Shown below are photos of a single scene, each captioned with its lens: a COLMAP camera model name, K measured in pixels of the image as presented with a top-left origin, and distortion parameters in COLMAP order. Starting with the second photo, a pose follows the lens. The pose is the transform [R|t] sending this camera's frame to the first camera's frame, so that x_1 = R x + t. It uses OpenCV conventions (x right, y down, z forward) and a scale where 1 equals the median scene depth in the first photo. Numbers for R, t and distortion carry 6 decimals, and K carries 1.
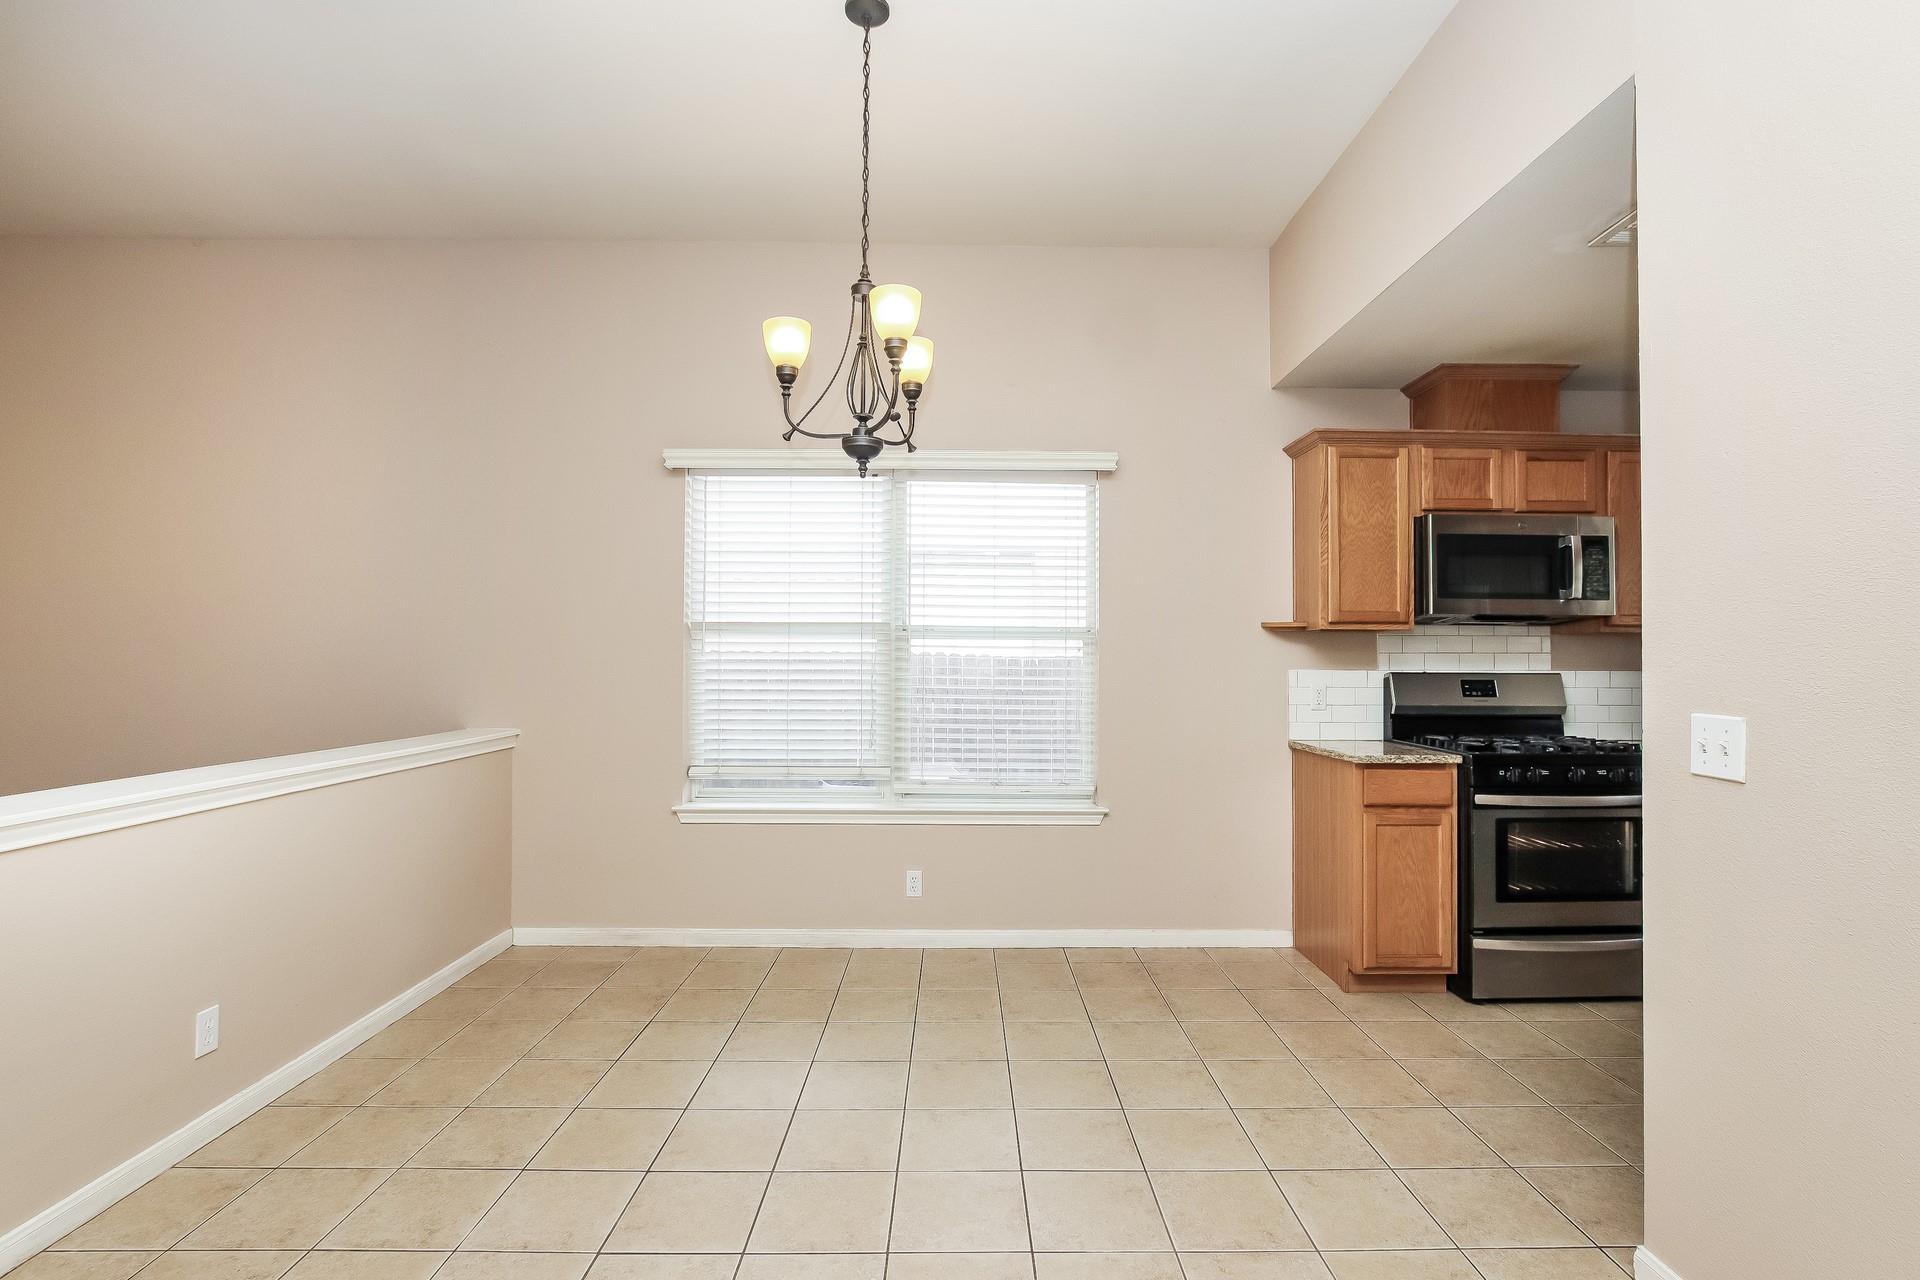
lens RADIAL K [[901.7, 0, 966.2], [0, 901.7, 652.5], [0, 0, 1]] dist [-0.022693, 0.005411]
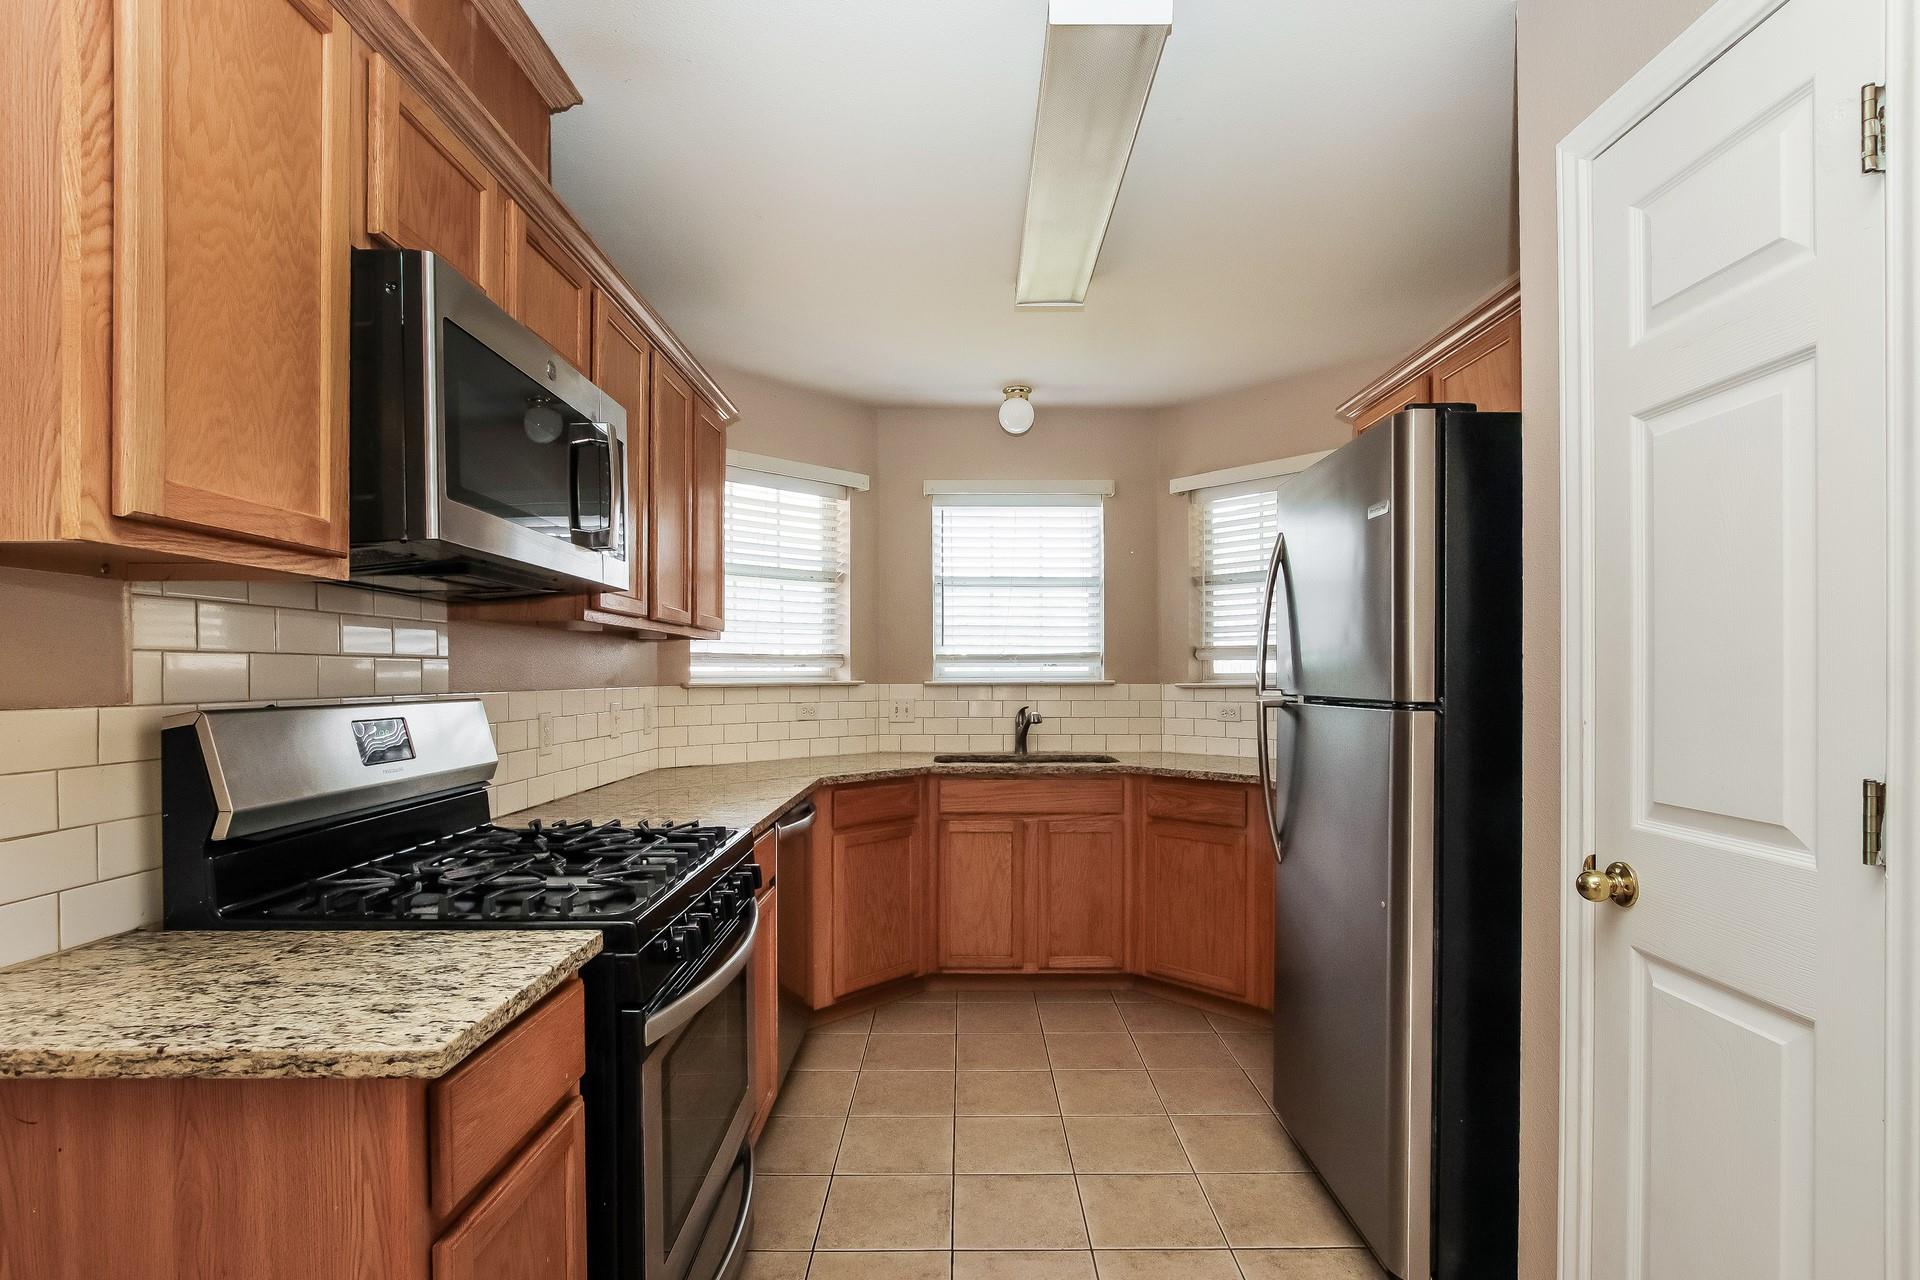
lens RADIAL K [[926.5, 0, 974.2], [0, 926.5, 676.6], [0, 0, 1]] dist [0.000057, 0.000073]
pose [[0.007088, -0.003995, 0.999967, 0.155535], [-0.009552, 0.999946, 0.004063, 0.006309], [-0.999929, -0.009580, 0.007050, 0.767591]]
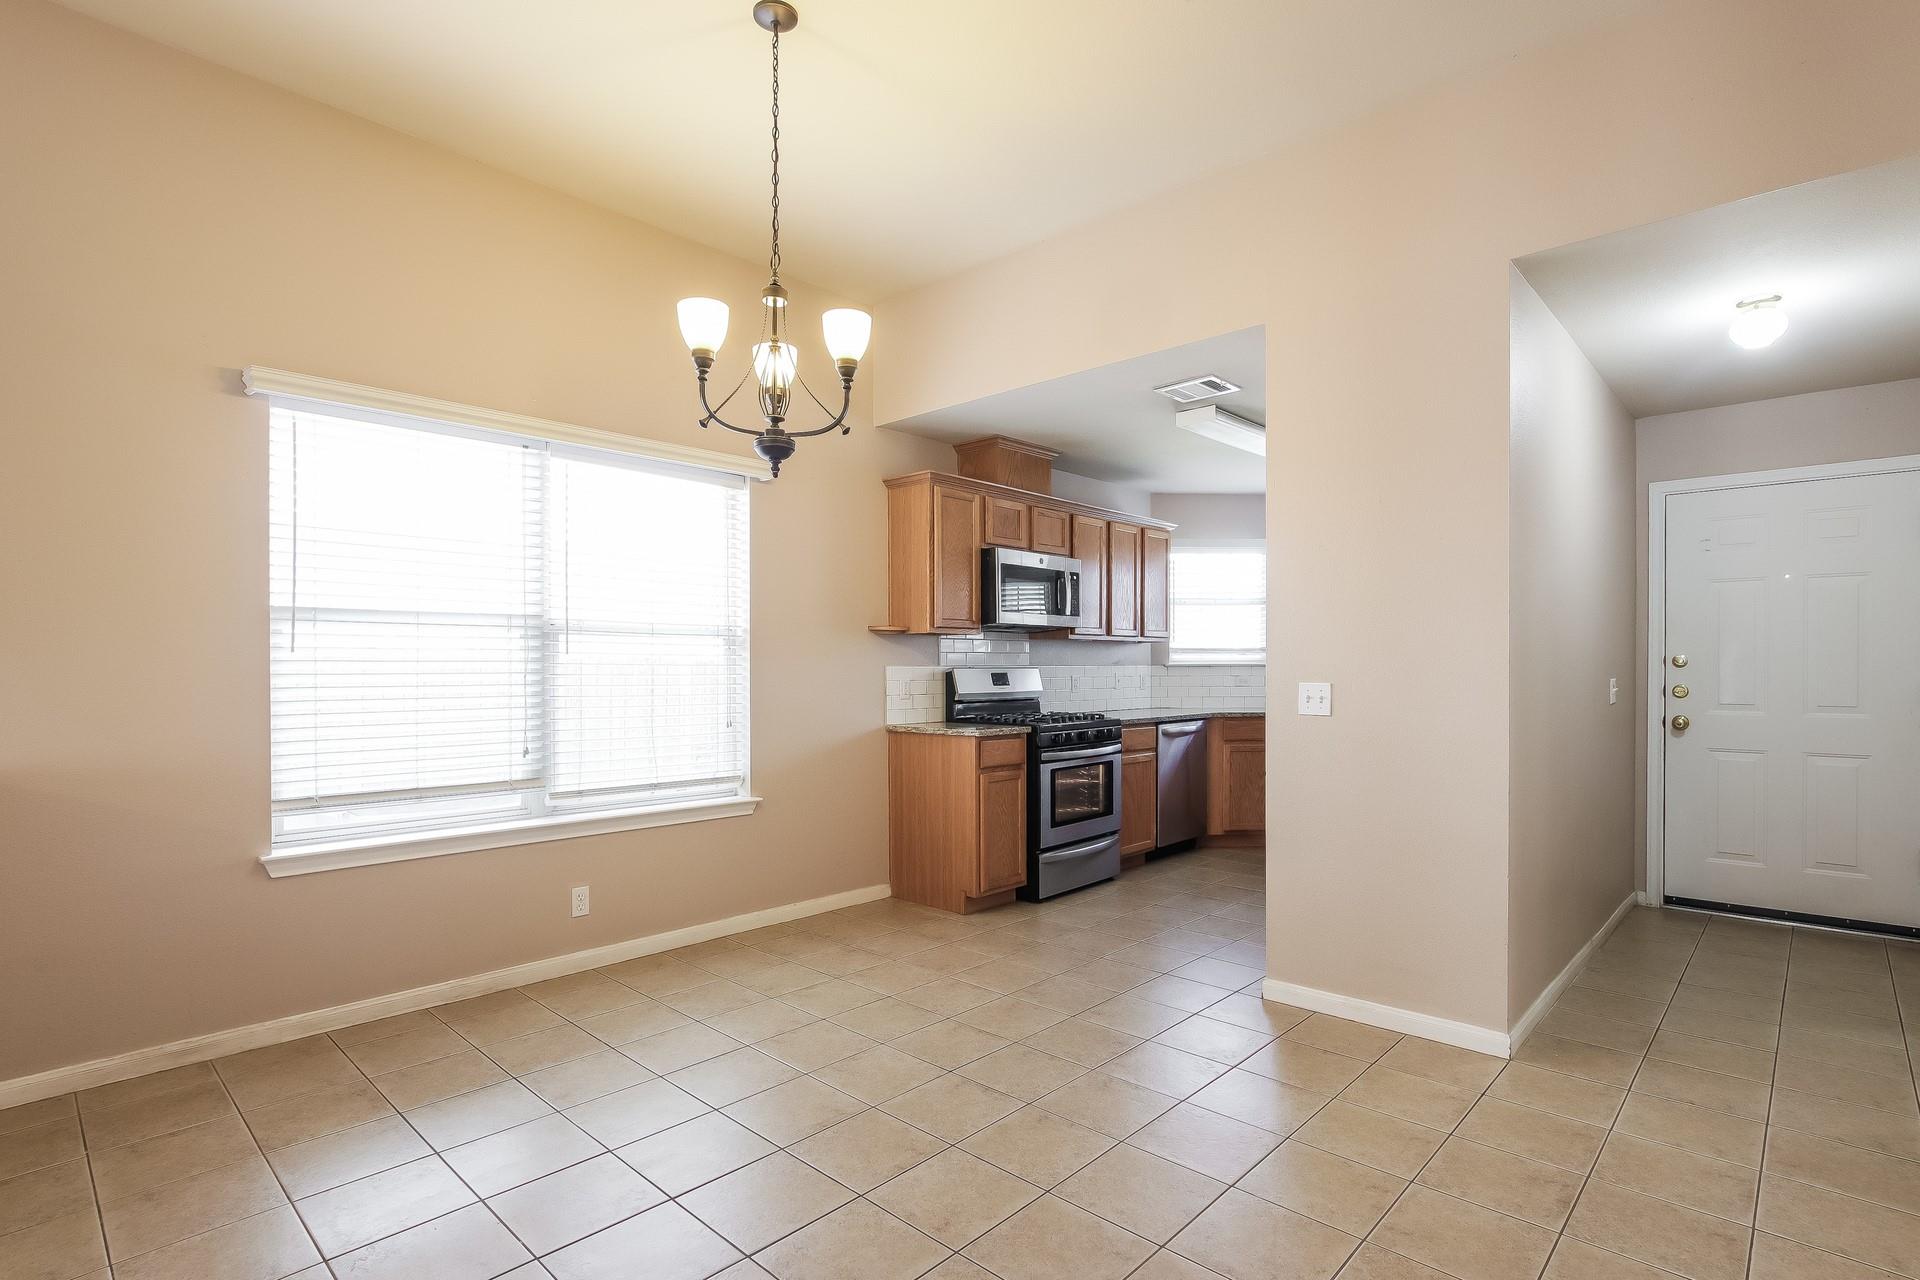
lens RADIAL K [[926.5, 0, 974.2], [0, 926.5, 676.6], [0, 0, 1]] dist [0.000057, 0.000073]
pose [[0.694771, -0.012656, 0.719120, -0.483524], [-0.002806, 0.999790, 0.020307, 0.008139], [-0.719226, -0.016126, 0.694589, 0.063406]]
